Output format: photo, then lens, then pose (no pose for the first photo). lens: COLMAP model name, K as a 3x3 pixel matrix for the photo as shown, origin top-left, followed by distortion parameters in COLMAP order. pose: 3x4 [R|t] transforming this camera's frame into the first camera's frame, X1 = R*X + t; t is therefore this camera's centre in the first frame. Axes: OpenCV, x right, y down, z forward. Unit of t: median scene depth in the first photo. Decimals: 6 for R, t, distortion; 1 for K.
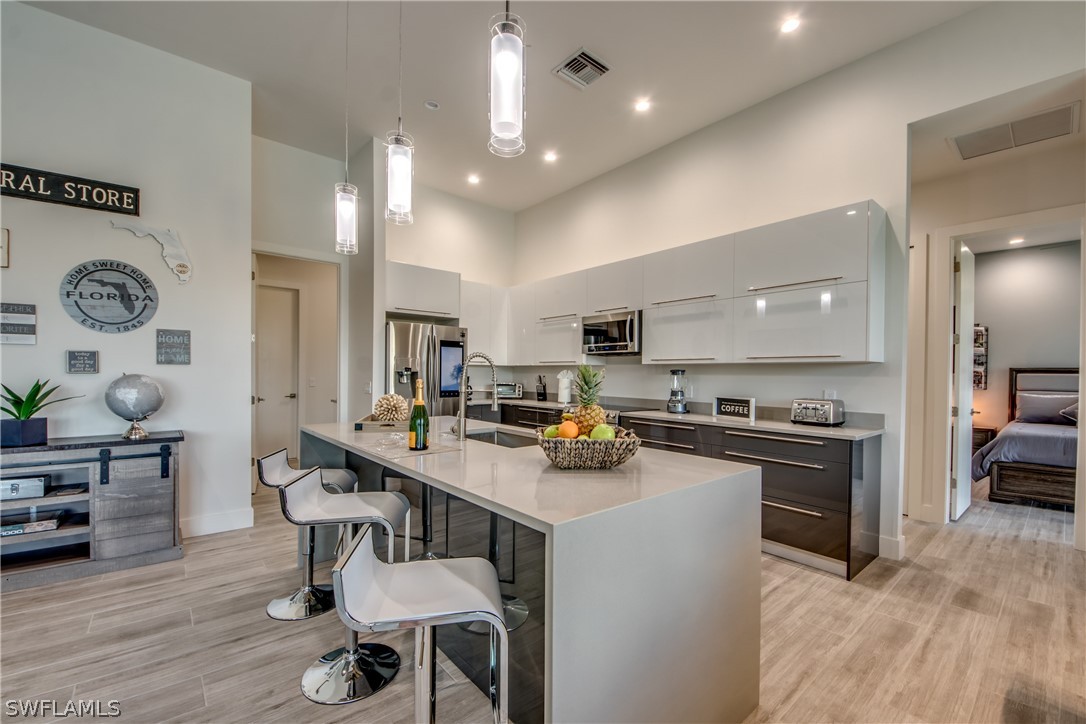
lens RADIAL K [[428.1, 0, 528.6], [0, 428.1, 364.8], [0, 0, 1]] dist [0.037680, -0.025624]
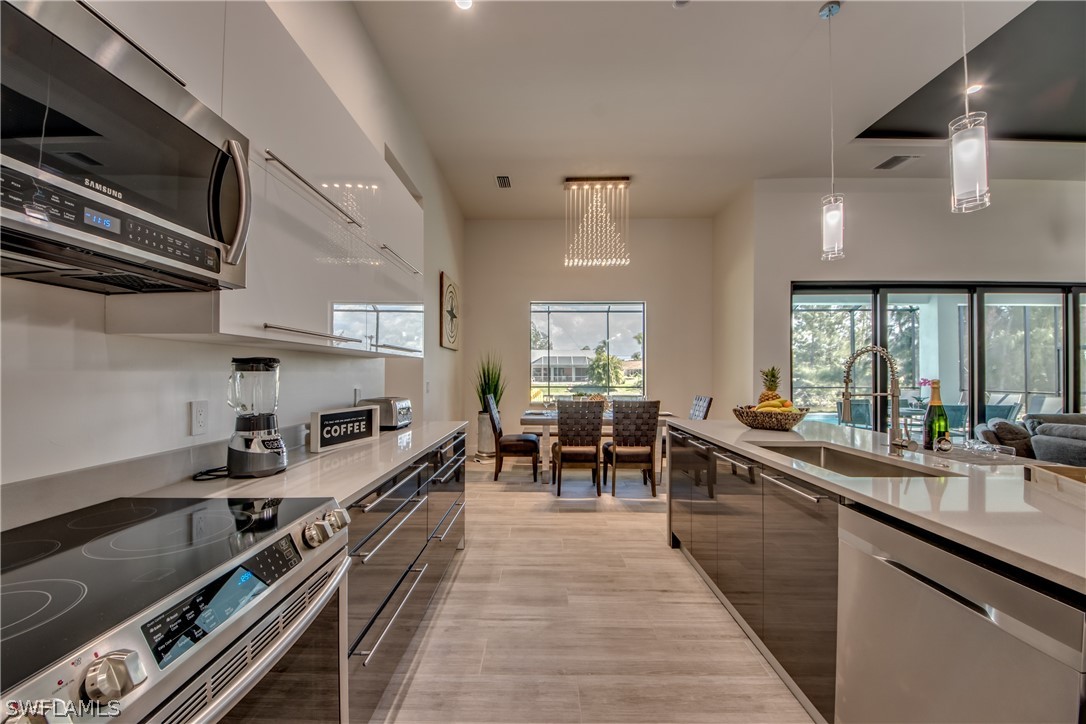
lens RADIAL K [[410.3, 0, 541.5], [0, 410.3, 370.9], [0, 0, 1]] dist [0.001238, 0.000133]
pose [[-0.775742, -0.009739, 0.630975, -0.076500], [-0.021628, 0.999704, -0.011160, 0.023501], [-0.630679, -0.022305, -0.775723, 1.219447]]
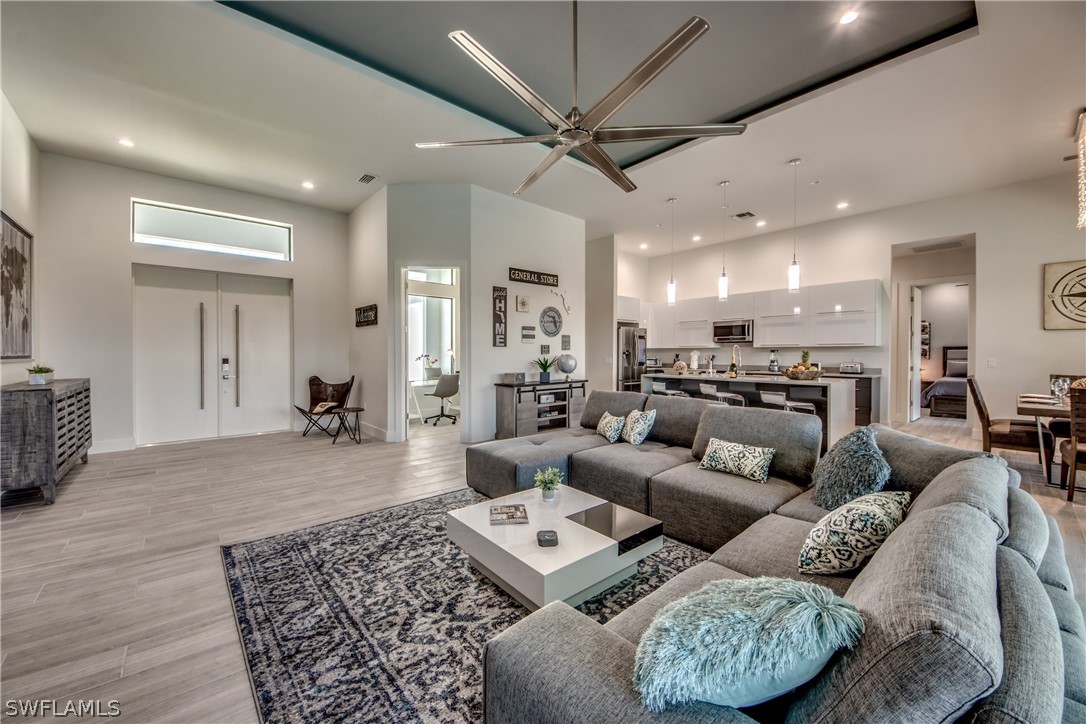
lens RADIAL K [[410.7, 0, 533.0], [0, 410.7, 354.2], [0, 0, 1]] dist [0.038373, -0.021428]
pose [[0.999628, -0.011197, 0.024870, -0.932053], [0.010659, 0.999709, 0.021661, -0.024821], [-0.025105, -0.021388, 0.999456, -1.039779]]
